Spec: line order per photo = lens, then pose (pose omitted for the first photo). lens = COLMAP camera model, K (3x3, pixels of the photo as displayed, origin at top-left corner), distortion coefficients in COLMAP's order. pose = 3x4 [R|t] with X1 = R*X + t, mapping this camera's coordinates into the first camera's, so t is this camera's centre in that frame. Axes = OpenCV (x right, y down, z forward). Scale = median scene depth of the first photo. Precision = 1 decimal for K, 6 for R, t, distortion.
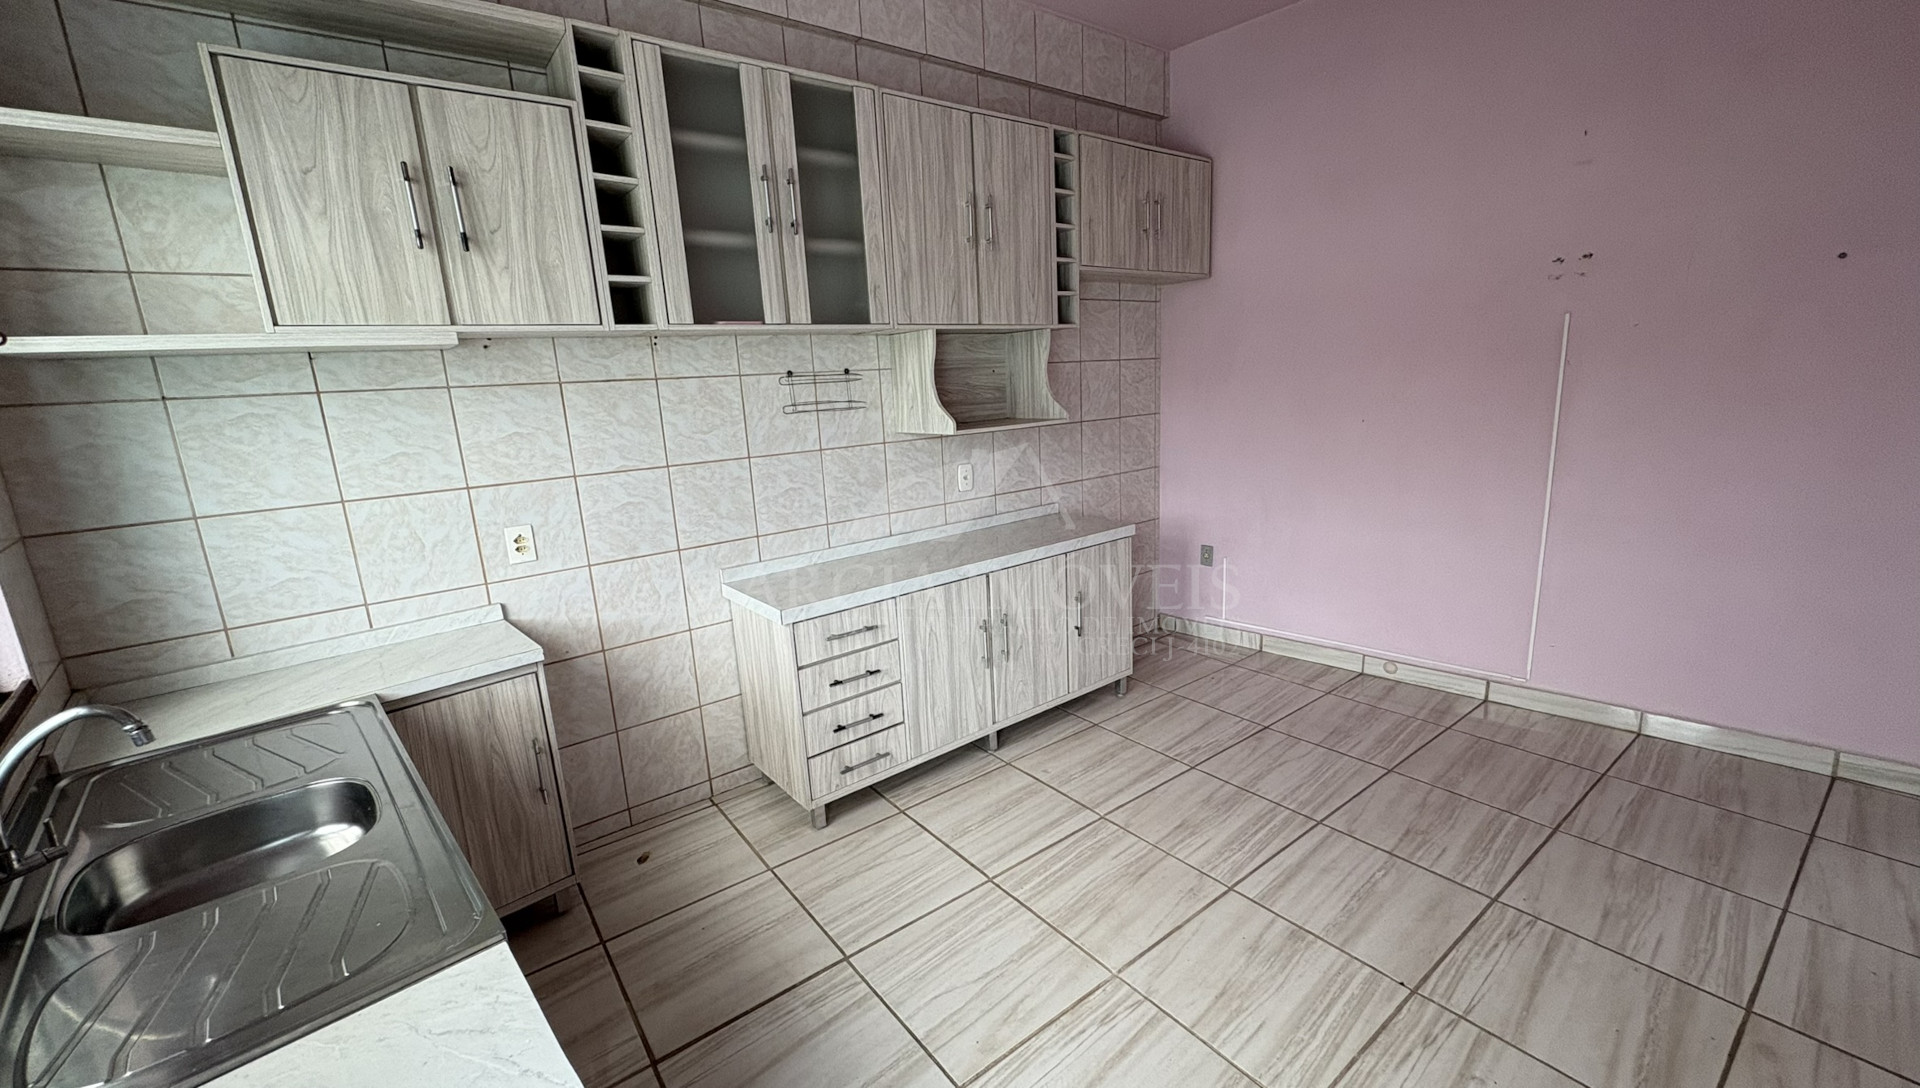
lens RADIAL K [[762.6, 0, 960.0], [0, 762.6, 544.0], [0, 0, 1]] dist [-0.001591, 0.000591]
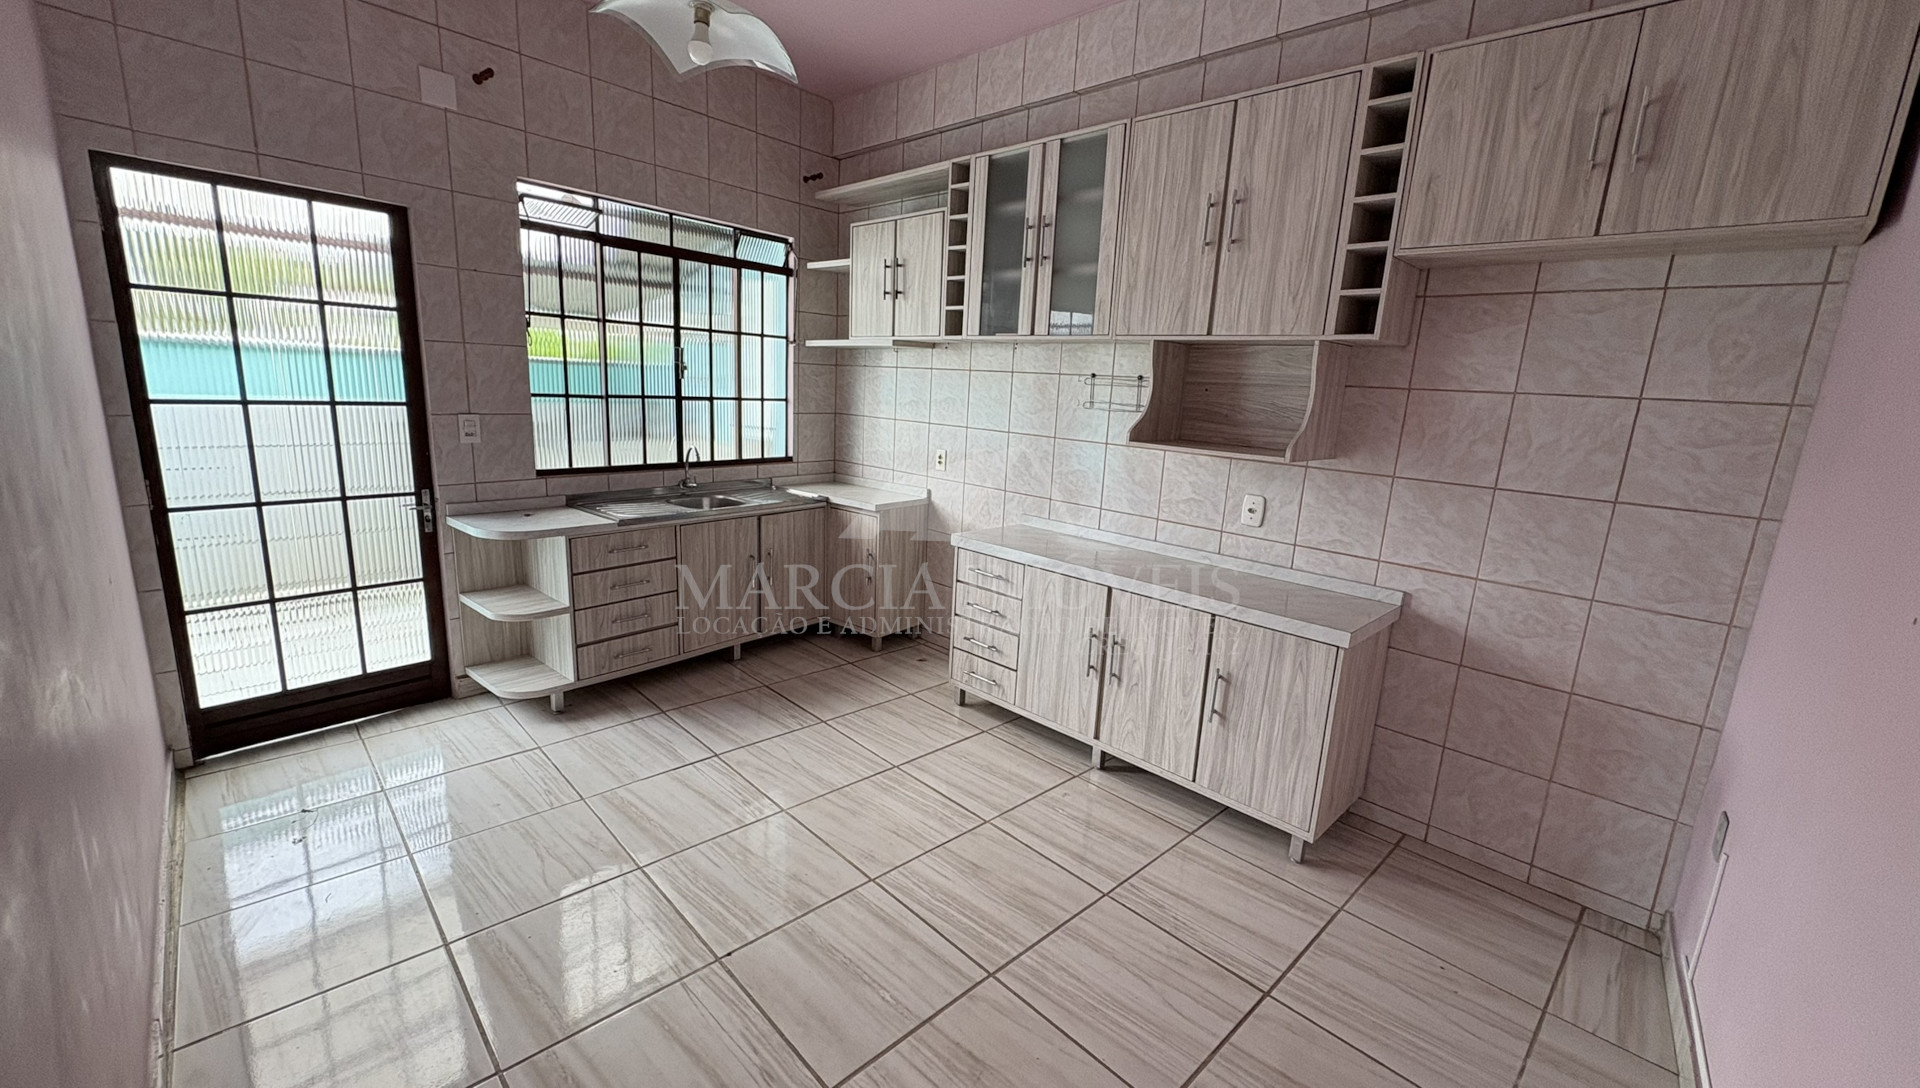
lens RADIAL K [[762.6, 0, 960.0], [0, 762.6, 544.0], [0, 0, 1]] dist [-0.001591, 0.000591]
pose [[0.116213, 0.266513, -0.956799, 1.042520], [-0.267266, 0.936186, 0.228309, -0.206804], [0.956589, 0.229187, 0.180027, 0.689371]]
